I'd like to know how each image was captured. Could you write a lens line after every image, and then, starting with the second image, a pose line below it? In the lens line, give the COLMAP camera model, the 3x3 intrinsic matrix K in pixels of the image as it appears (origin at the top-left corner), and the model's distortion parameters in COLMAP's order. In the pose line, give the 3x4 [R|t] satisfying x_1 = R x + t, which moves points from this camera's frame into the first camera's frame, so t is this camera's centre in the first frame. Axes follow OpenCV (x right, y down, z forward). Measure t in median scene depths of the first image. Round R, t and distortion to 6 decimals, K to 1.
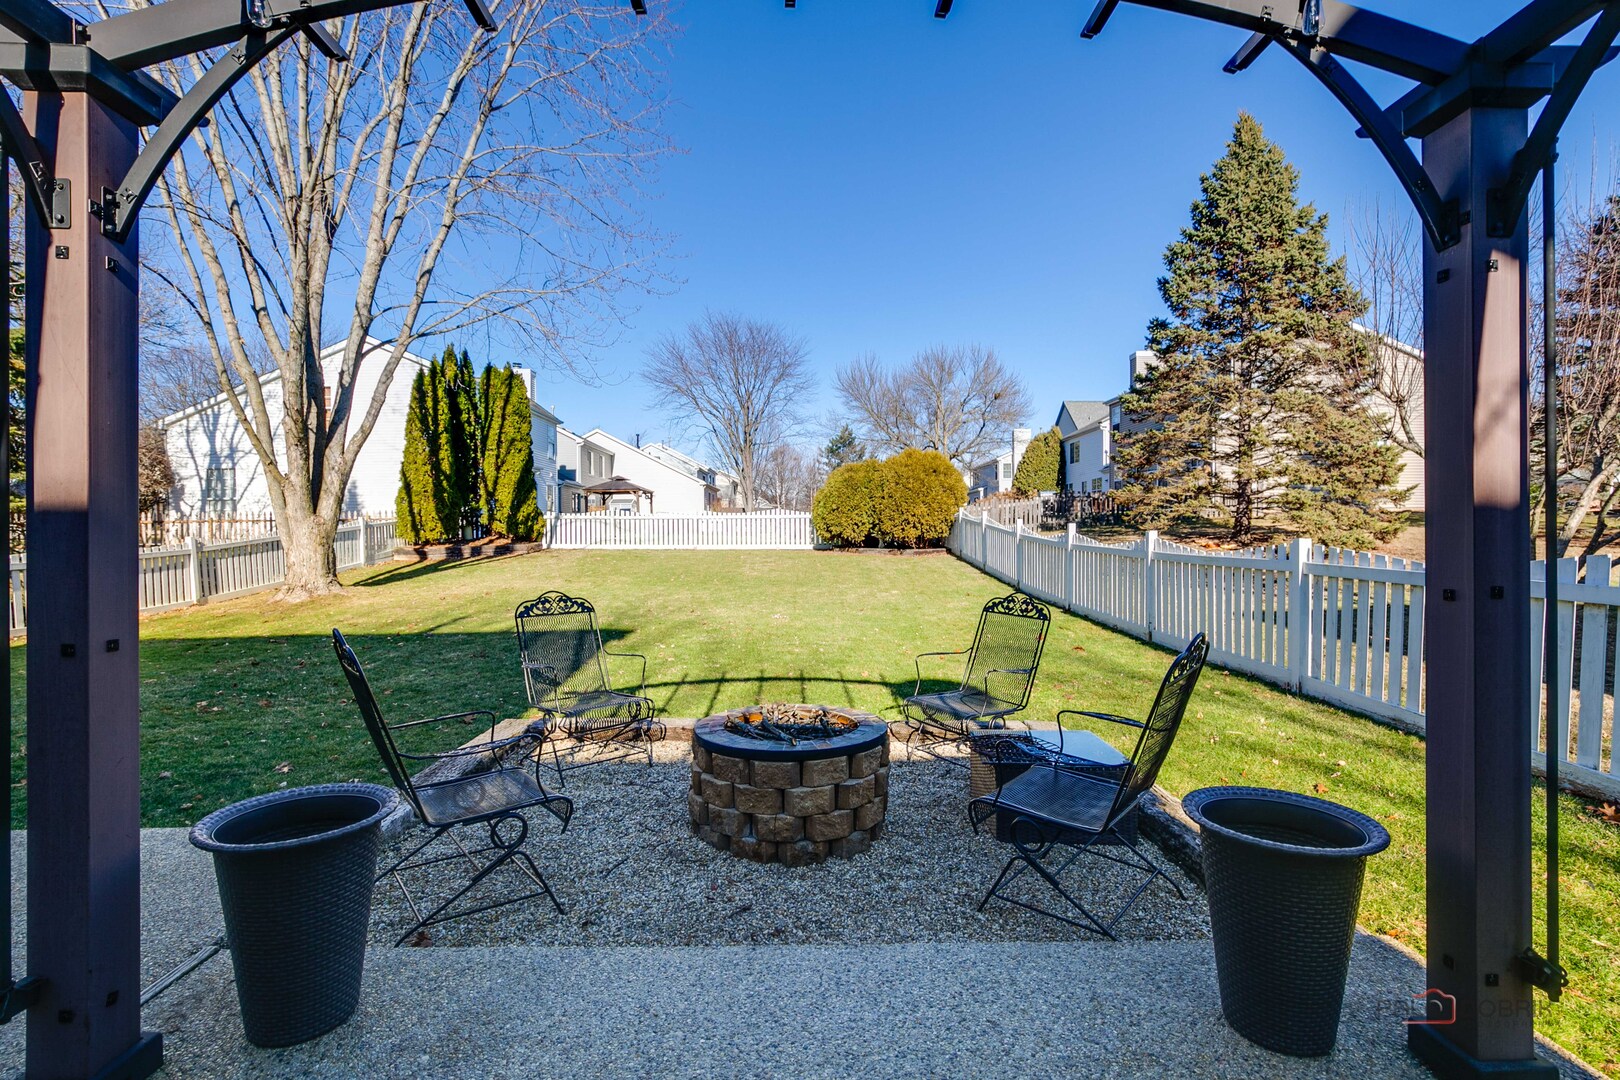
lens RADIAL K [[744.8, 0, 814.4], [0, 744.8, 551.2], [0, 0, 1]] dist [-0.012630, 0.002714]
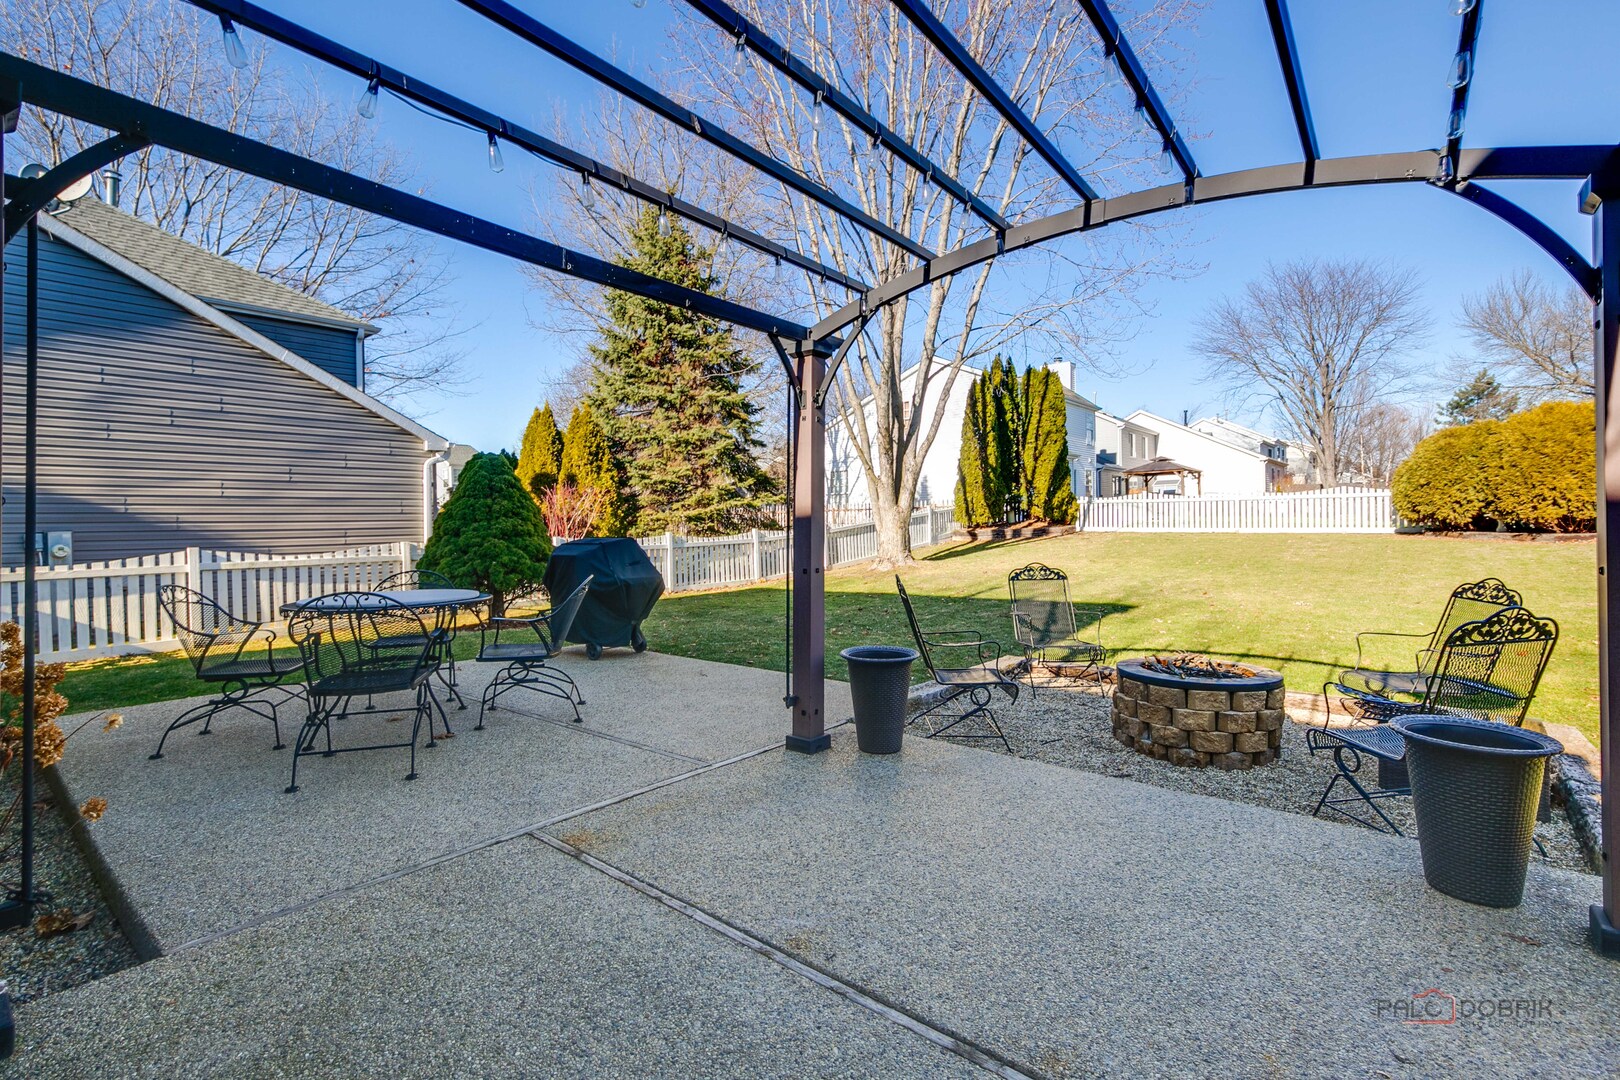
lens RADIAL K [[735.8, 0, 812.5], [0, 735.8, 533.8], [0, 0, 1]] dist [-0.011912, 0.001460]
pose [[0.758027, 0.005162, -0.652203, 0.046826], [-0.005181, 0.999985, 0.001893, -0.000072], [0.652203, 0.001944, 0.758042, -0.063615]]
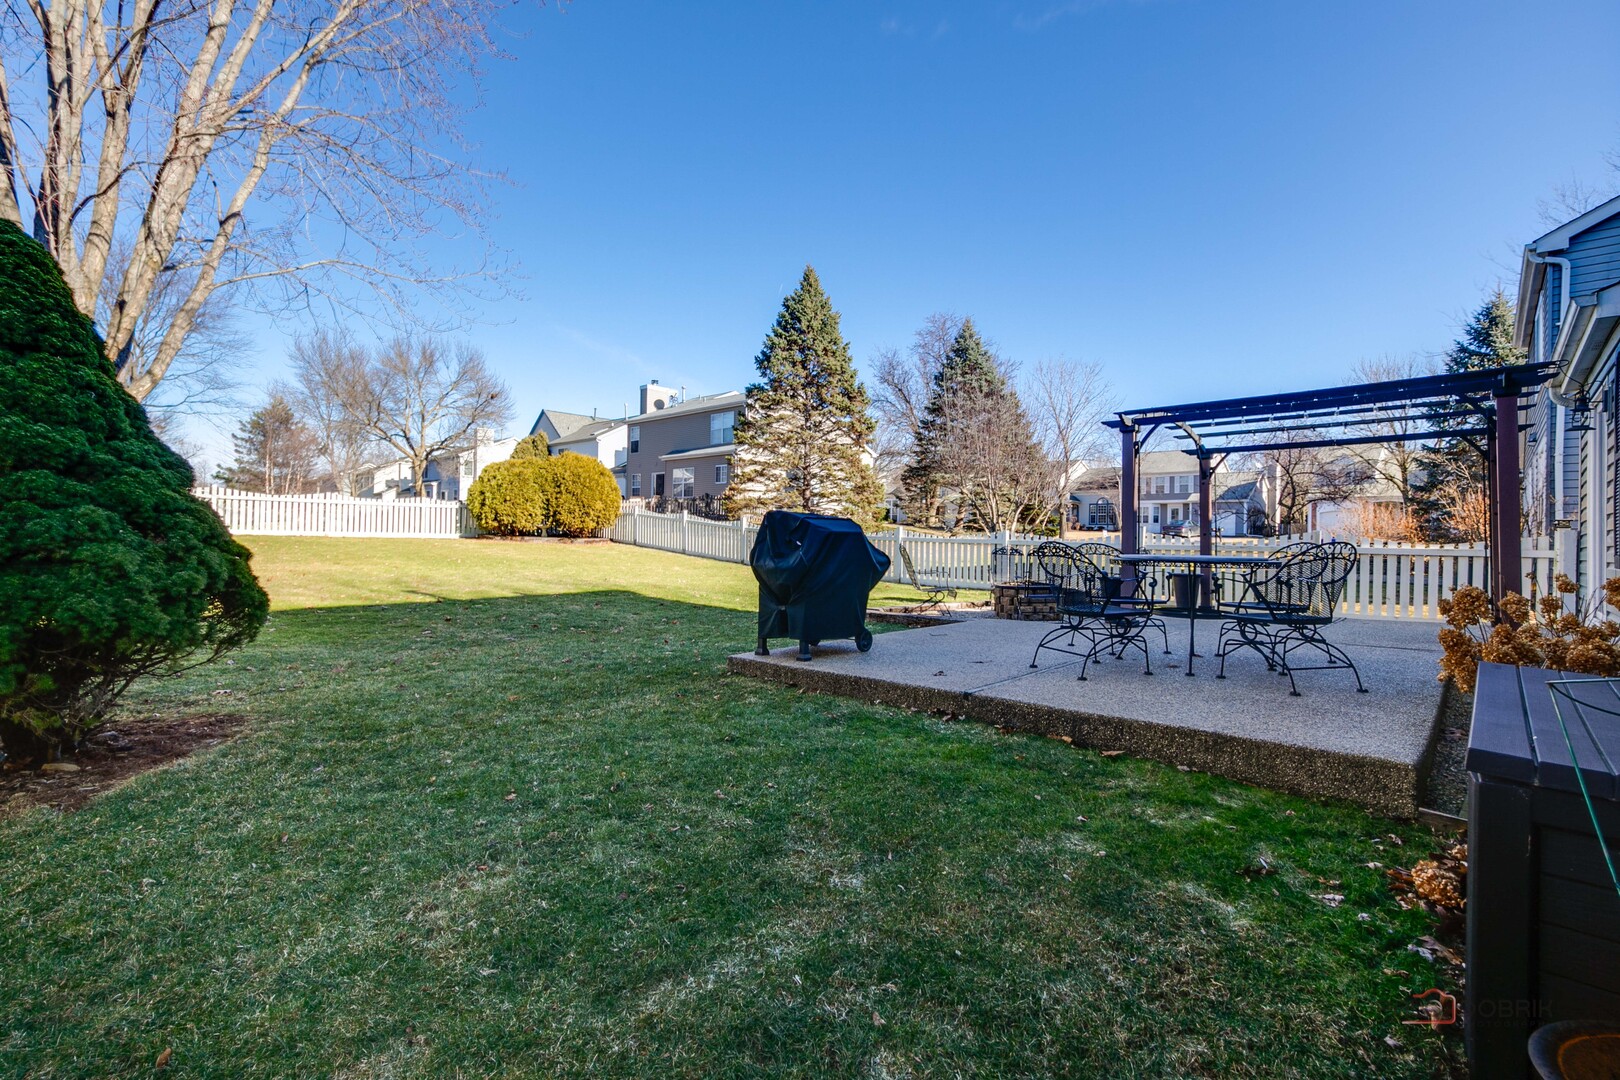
lens RADIAL K [[747.1, 0, 800.0], [0, 747.1, 541.4], [0, 0, 1]] dist [-0.005557, -0.000917]
pose [[0.690775, 0.012716, 0.722958, -0.531712], [-0.003658, 0.999894, -0.014092, 0.019241], [-0.723061, 0.007090, 0.690748, -0.077238]]
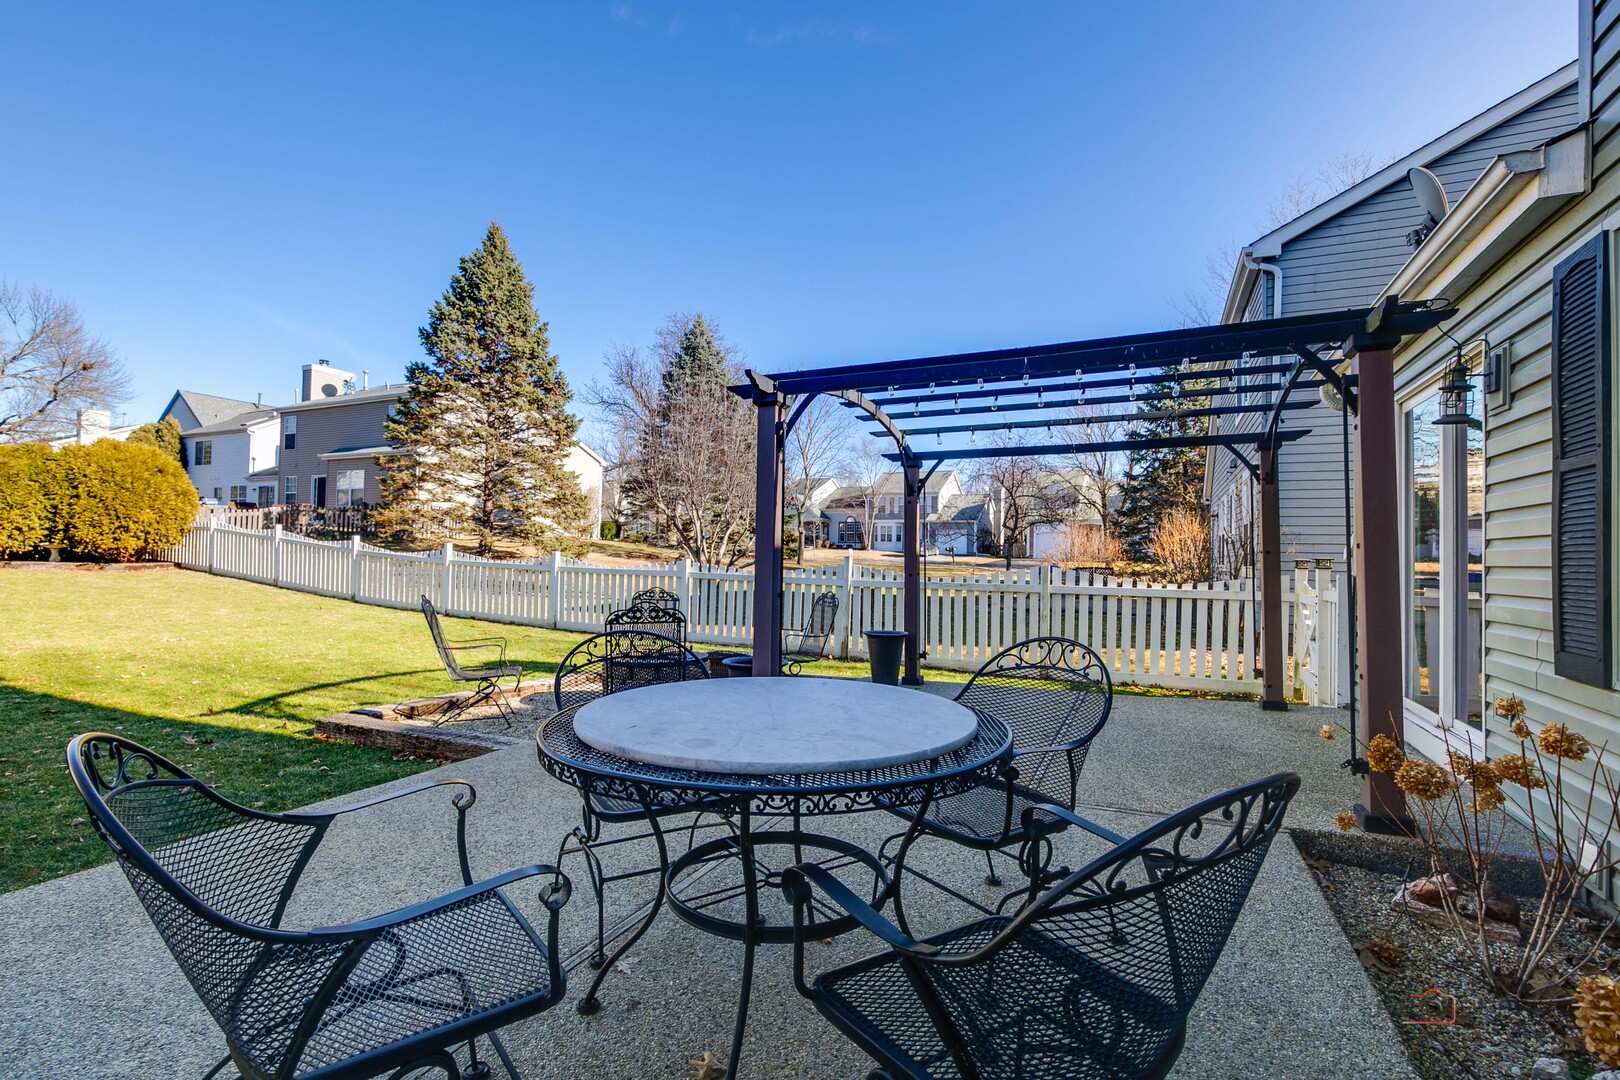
lens RADIAL K [[744.8, 0, 809.8], [0, 744.8, 546.7], [0, 0, 1]] dist [-0.012630, 0.002714]
pose [[0.430894, 0.024337, 0.902074, -0.298061], [-0.000355, 0.999641, -0.026799, 0.000673], [-0.902402, 0.011228, 0.430748, -0.031060]]
